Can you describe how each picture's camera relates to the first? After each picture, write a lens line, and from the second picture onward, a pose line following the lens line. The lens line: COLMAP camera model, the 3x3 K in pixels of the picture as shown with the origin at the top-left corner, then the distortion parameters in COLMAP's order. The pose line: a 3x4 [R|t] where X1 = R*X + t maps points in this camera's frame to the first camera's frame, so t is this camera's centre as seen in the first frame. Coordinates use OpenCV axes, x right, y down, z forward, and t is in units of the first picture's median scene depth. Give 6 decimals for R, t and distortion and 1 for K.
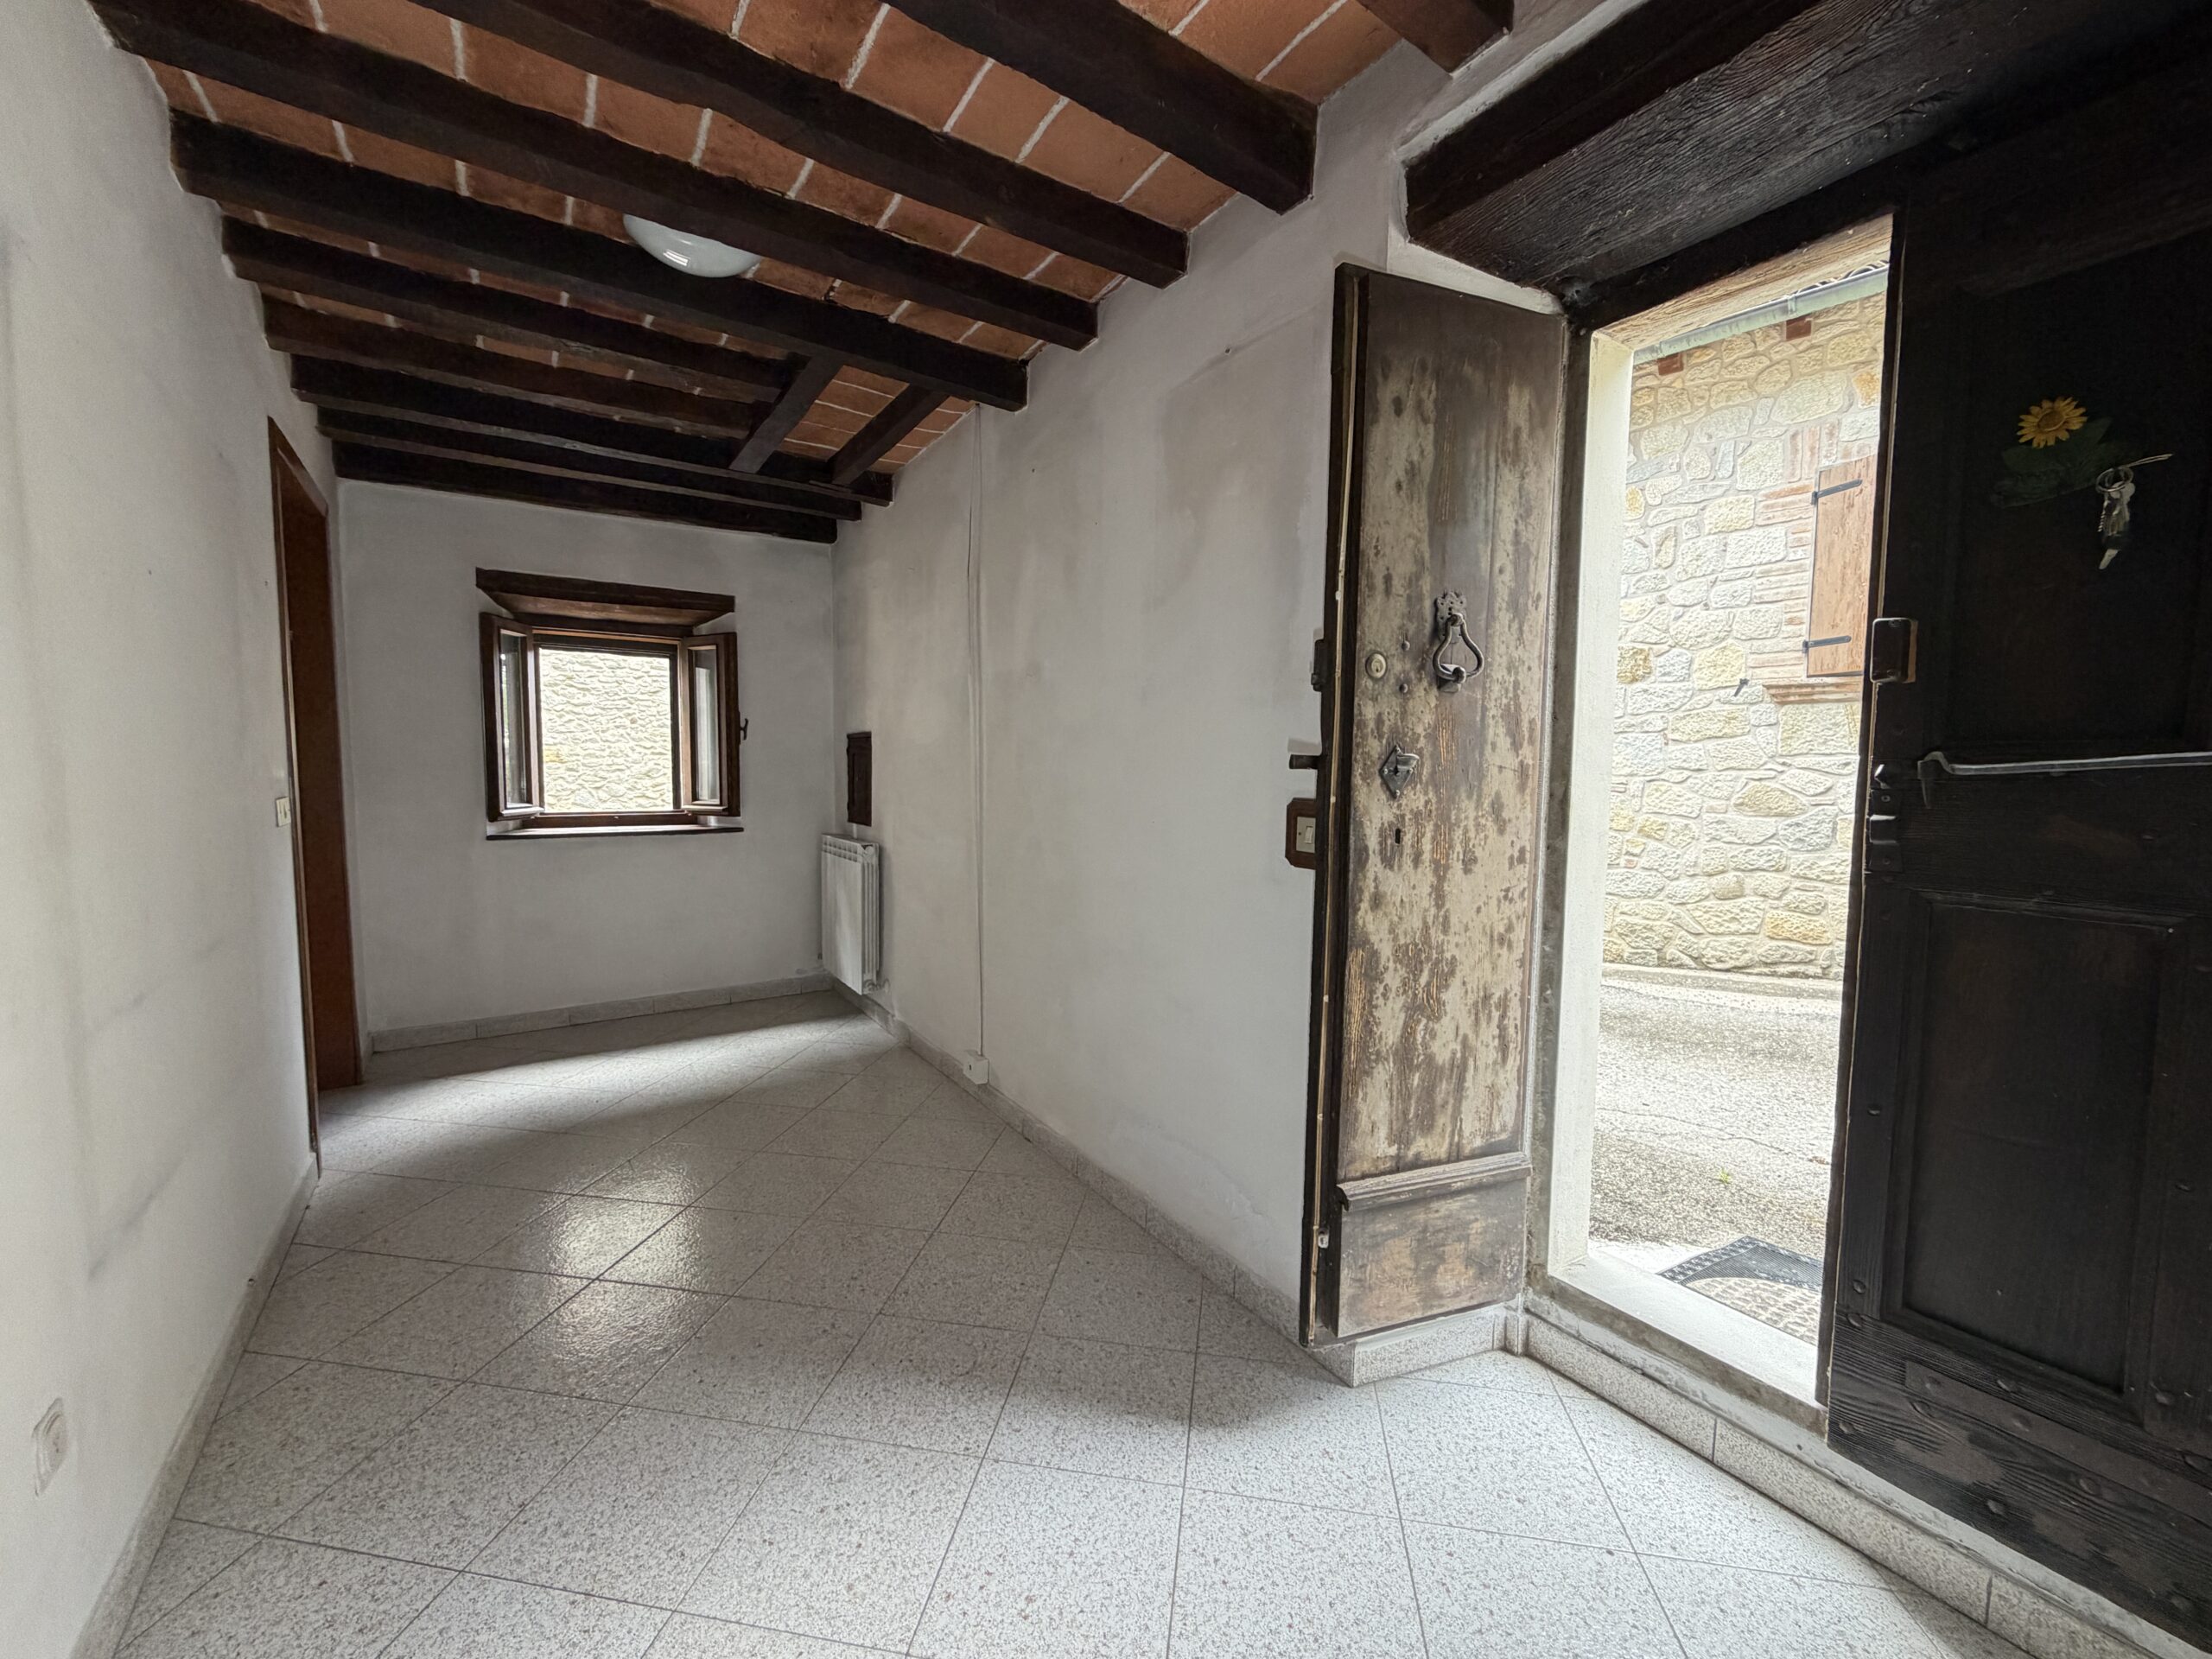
lens RADIAL K [[885.4, 0, 1099.9], [0, 885.4, 828.8], [0, 0, 1]] dist [0.001557, -0.000546]
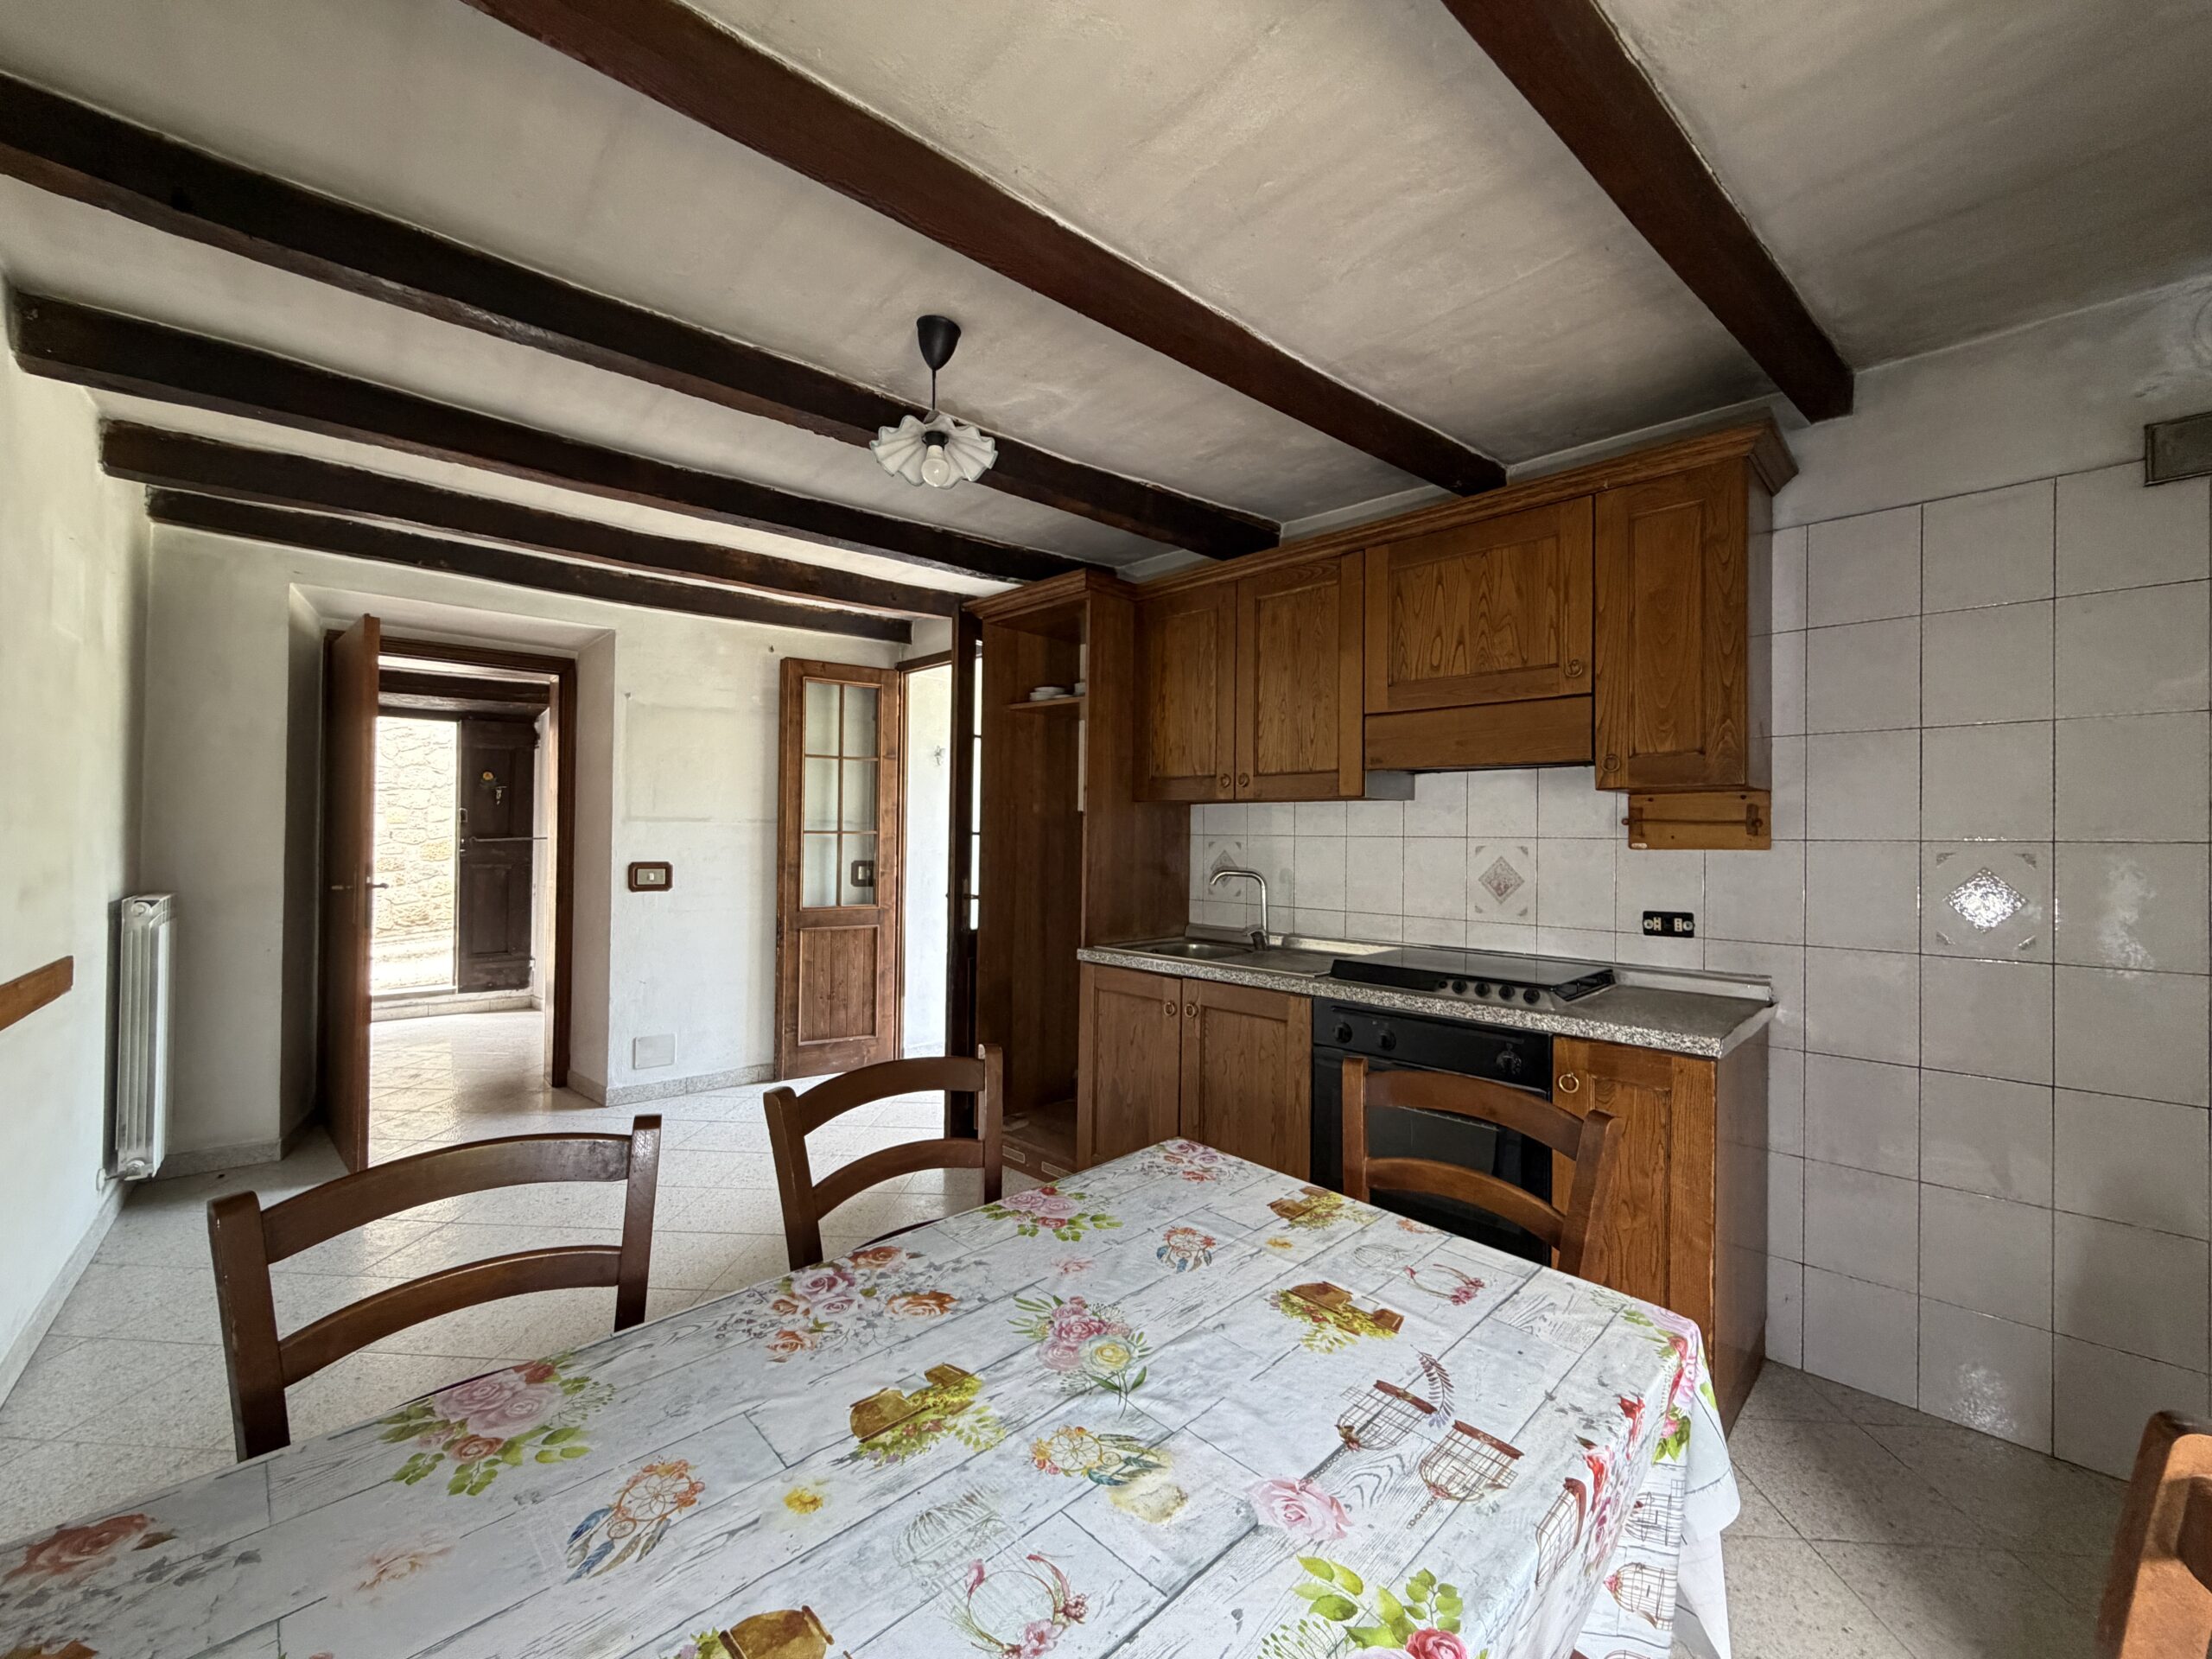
lens RADIAL K [[885.4, 0, 1099.9], [0, 885.4, 828.8], [0, 0, 1]] dist [0.001557, -0.000546]
pose [[-0.106881, 0.000776, 0.994272, -2.863804], [0.059294, 0.998225, 0.005595, 0.031990], [-0.992502, 0.059552, -0.106737, -1.285521]]
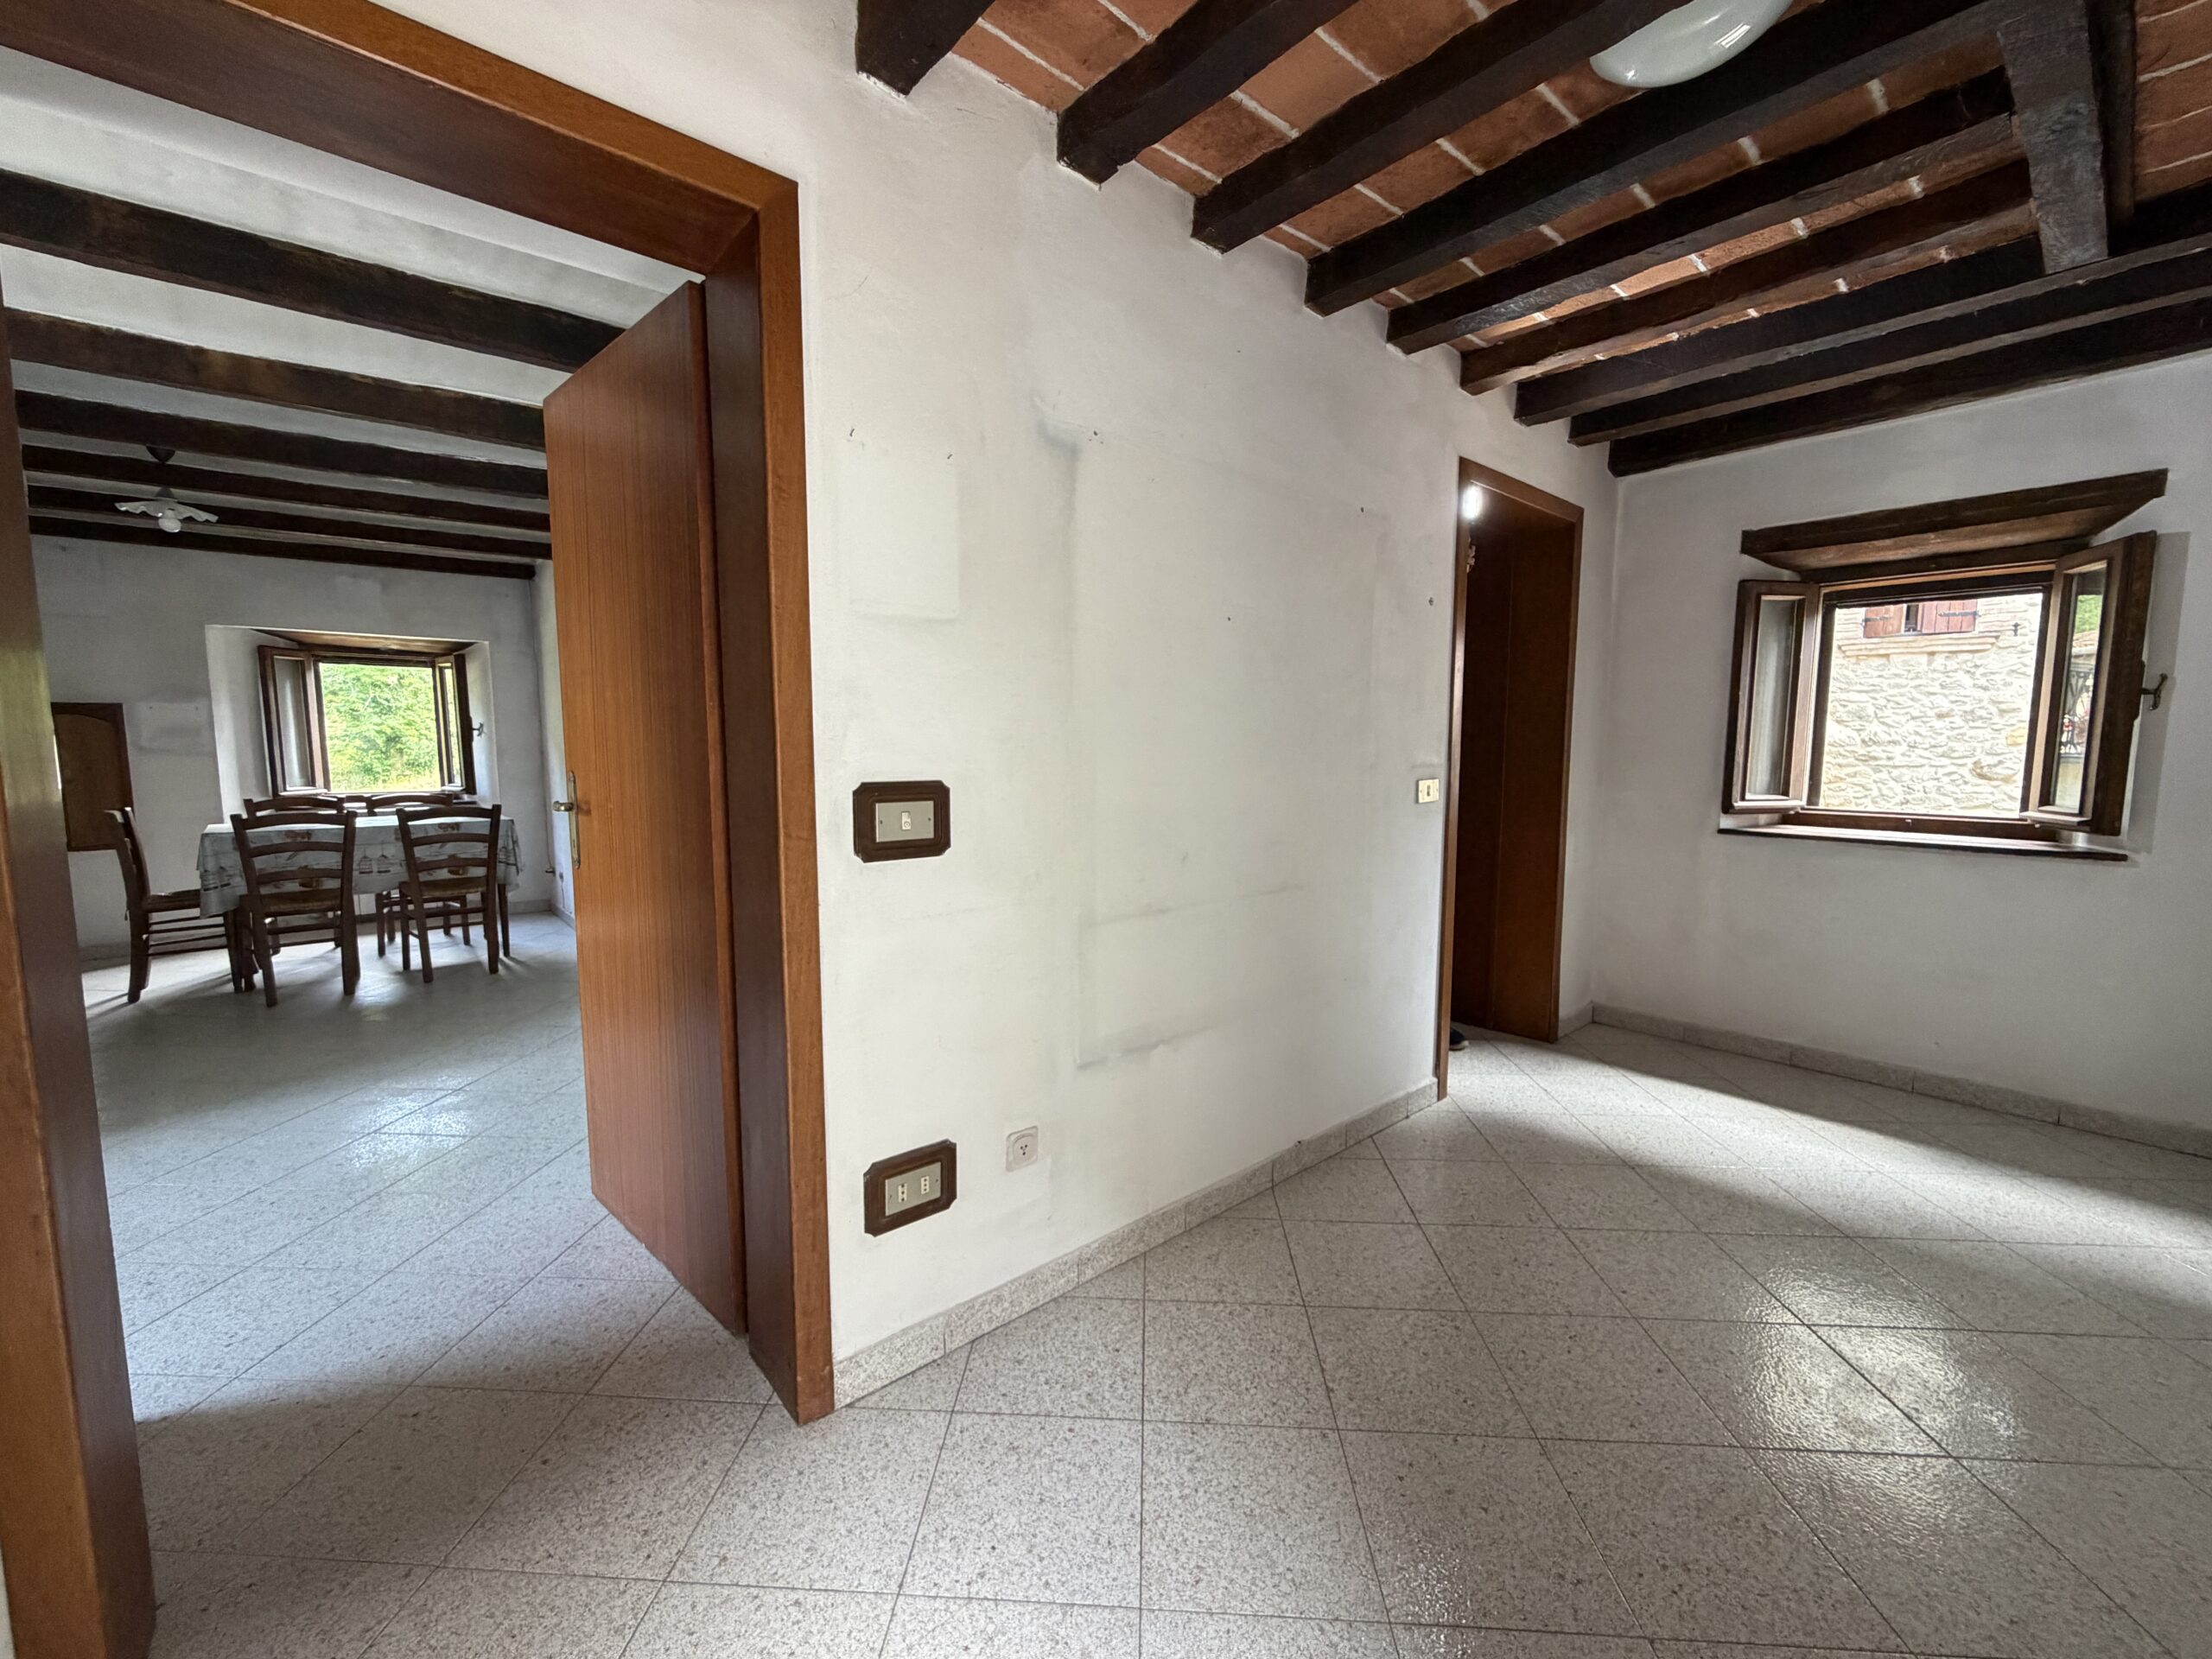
lens RADIAL K [[885.4, 0, 1099.9], [0, 885.4, 828.8], [0, 0, 1]] dist [0.001557, -0.000546]
pose [[0.108979, 0.091128, -0.989858, 0.280302], [-0.070029, 0.994019, 0.083801, -0.047183], [0.991574, 0.060187, 0.114709, 0.522086]]
